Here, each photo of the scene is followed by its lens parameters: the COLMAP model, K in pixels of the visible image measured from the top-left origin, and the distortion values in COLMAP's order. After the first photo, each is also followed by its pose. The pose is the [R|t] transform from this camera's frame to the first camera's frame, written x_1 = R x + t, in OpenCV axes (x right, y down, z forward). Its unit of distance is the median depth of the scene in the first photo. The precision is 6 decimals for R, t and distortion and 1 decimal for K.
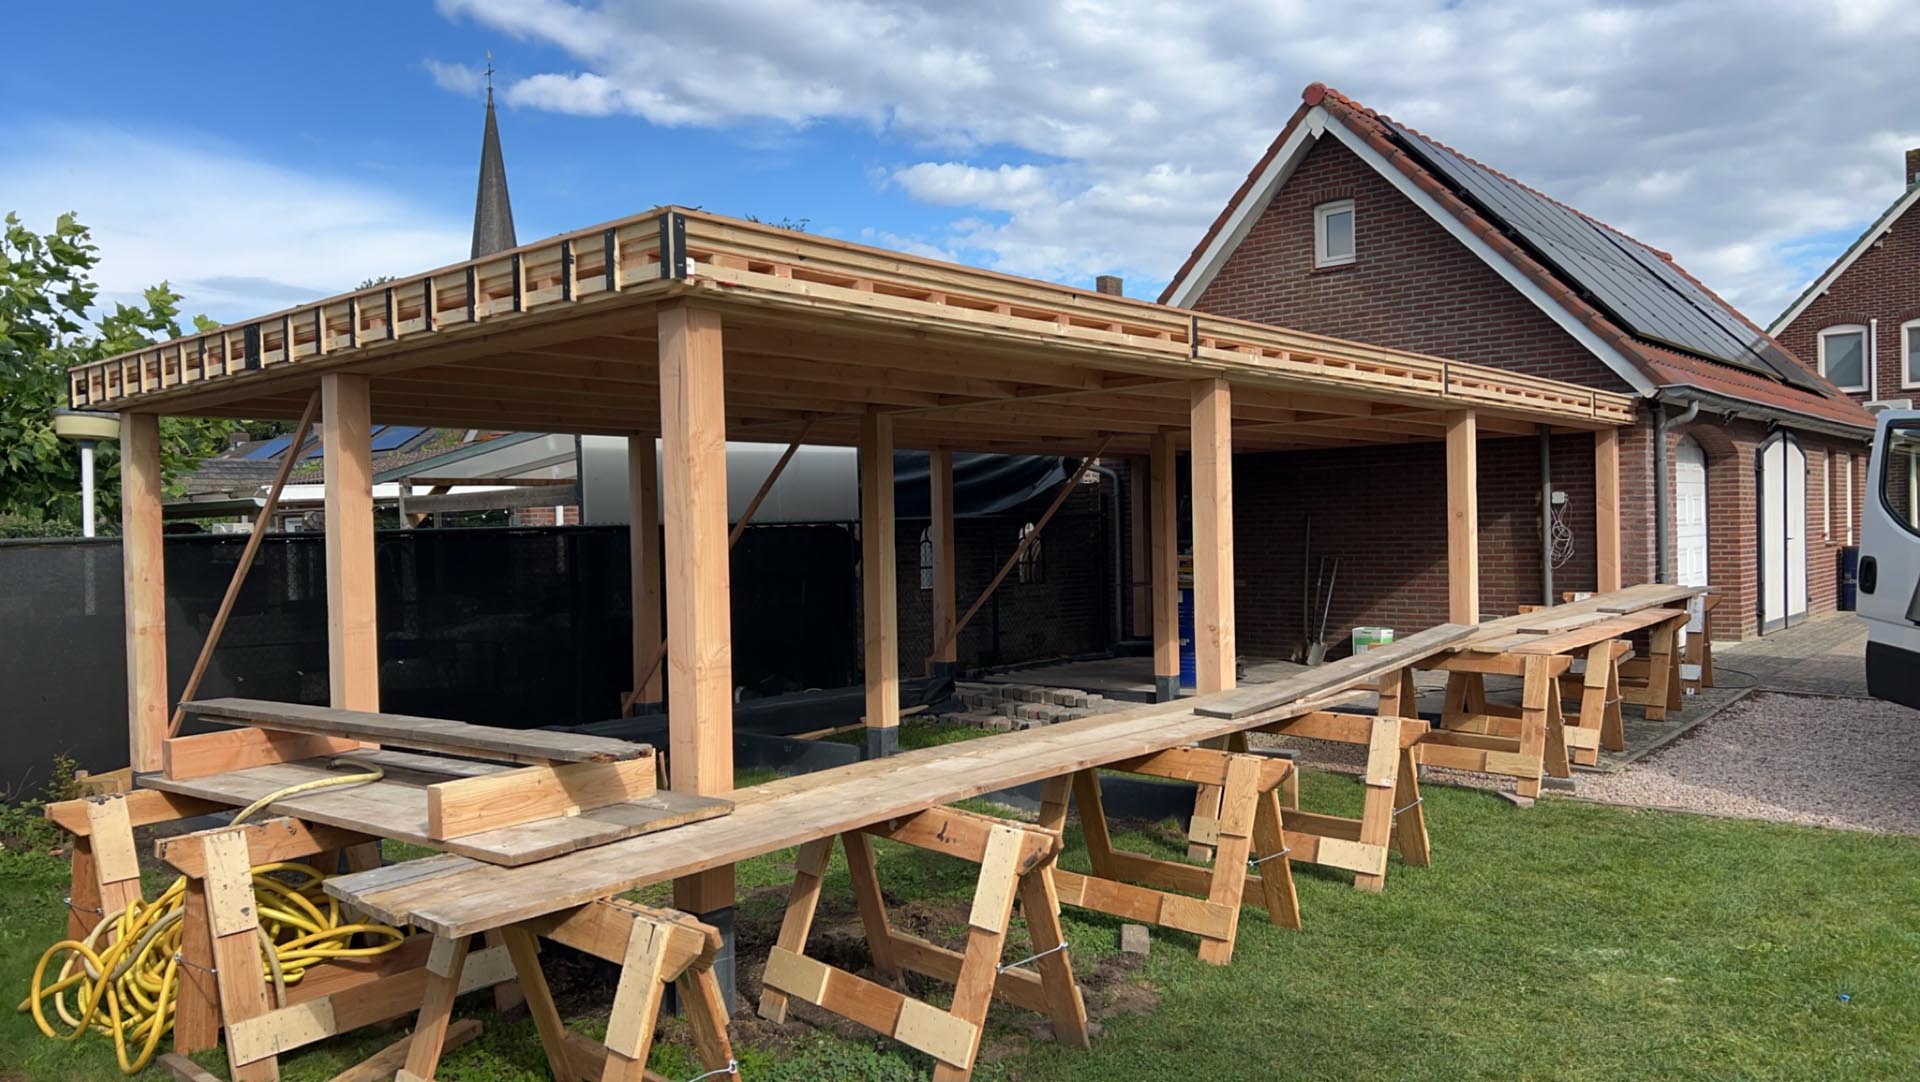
lens RADIAL K [[1375.2, 0, 960.0], [0, 1375.2, 541.0], [0, 0, 1]] dist [0.040721, -0.008880]
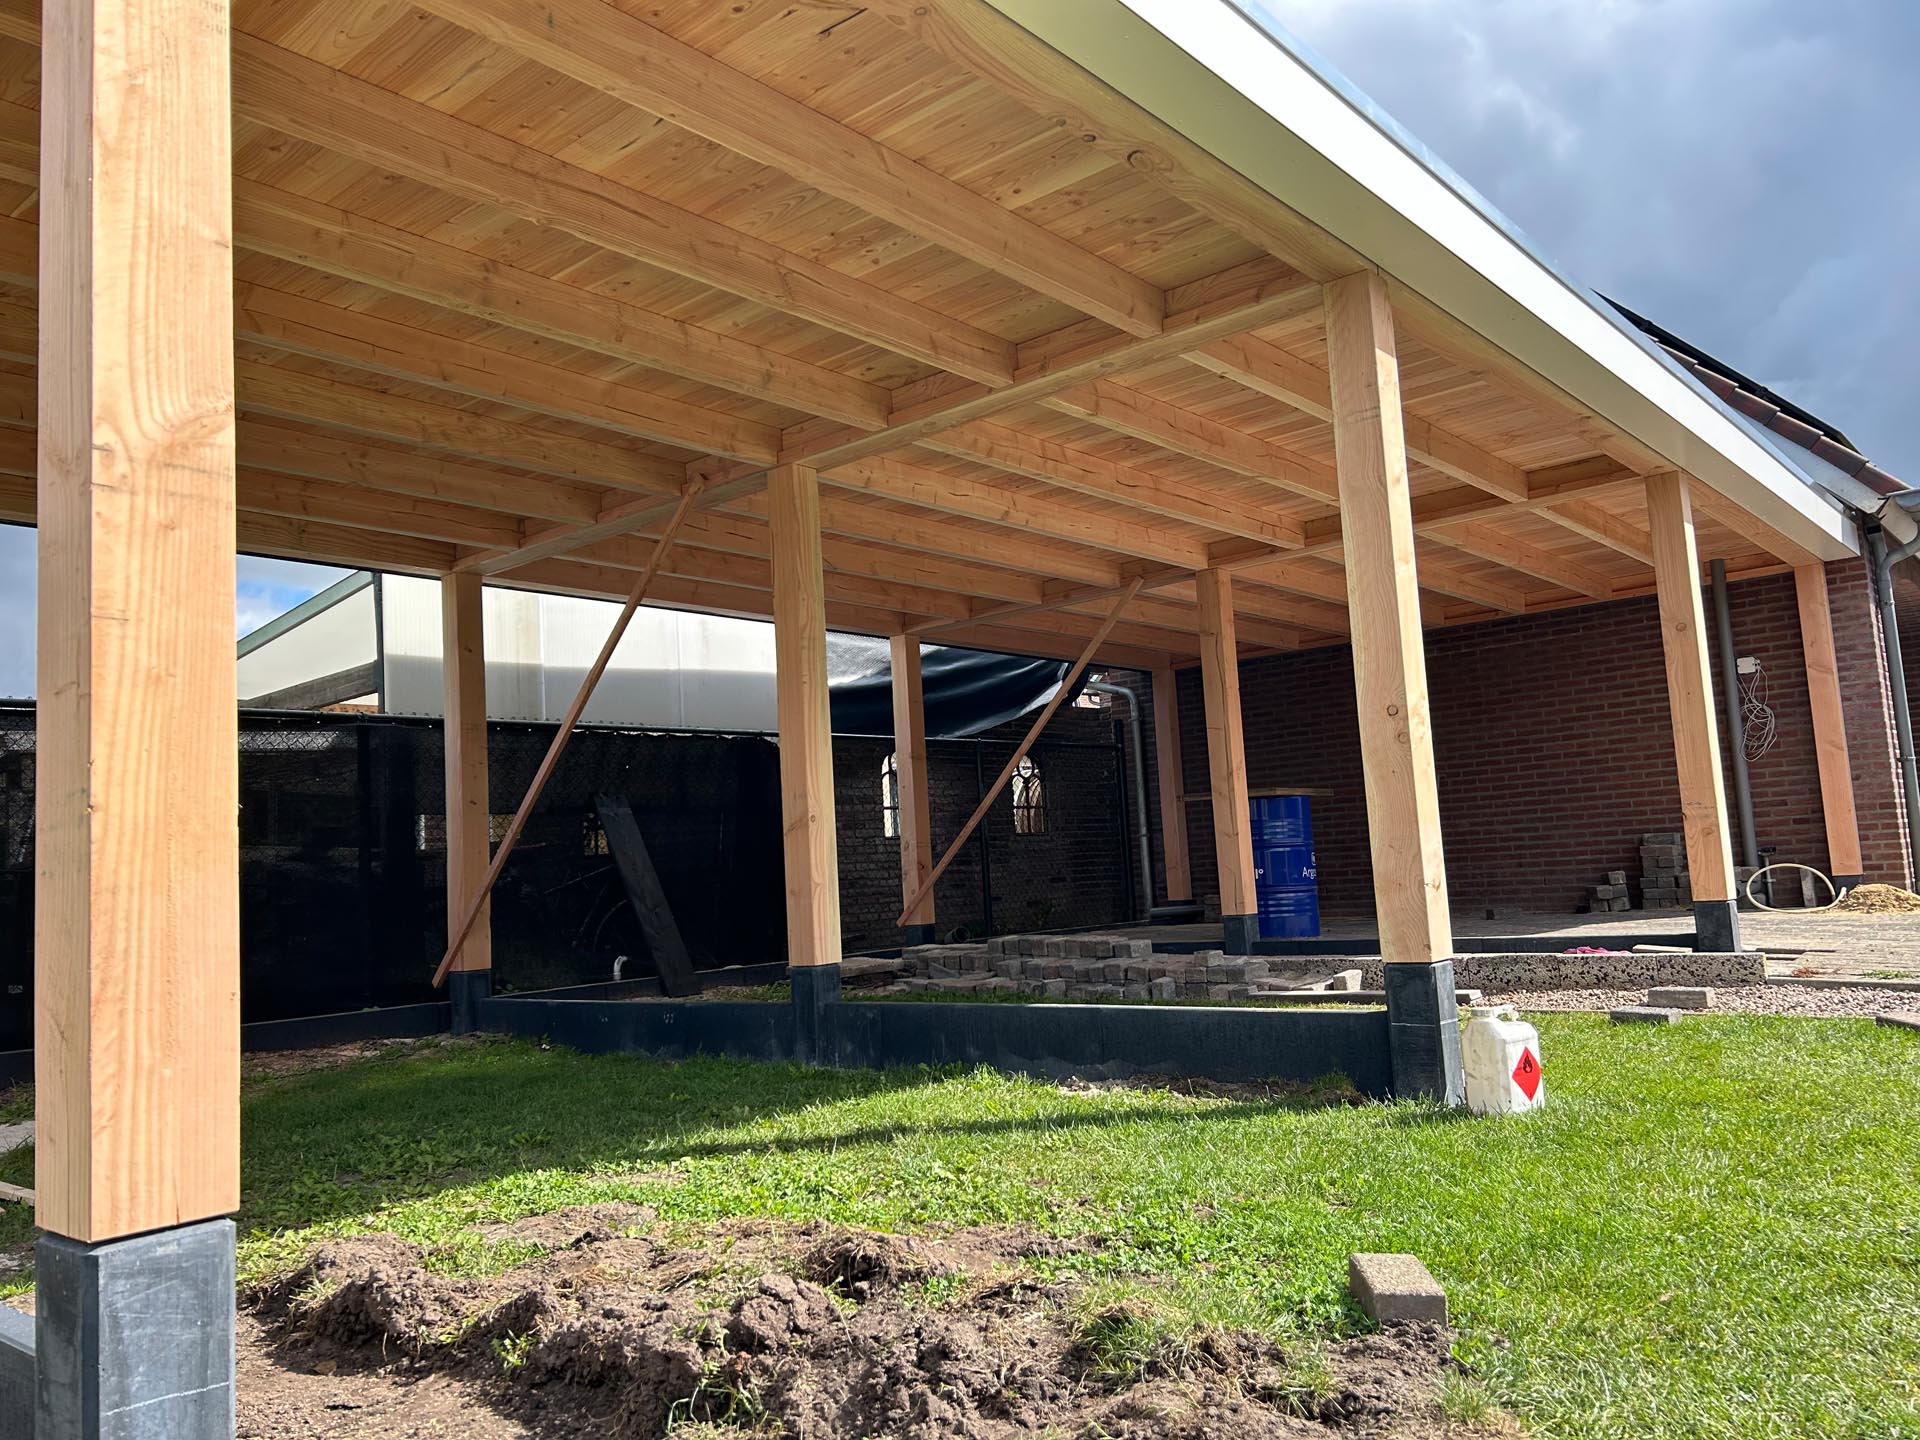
lens RADIAL K [[1437.6, 0, 960.0], [0, 1437.6, 720.0], [0, 0, 1]] dist [0.053504, -0.037859]
pose [[0.999235, -0.034522, 0.018357, 0.000469], [0.036463, 0.992246, -0.118821, 0.098339], [-0.014113, 0.119399, 0.992746, 0.326094]]
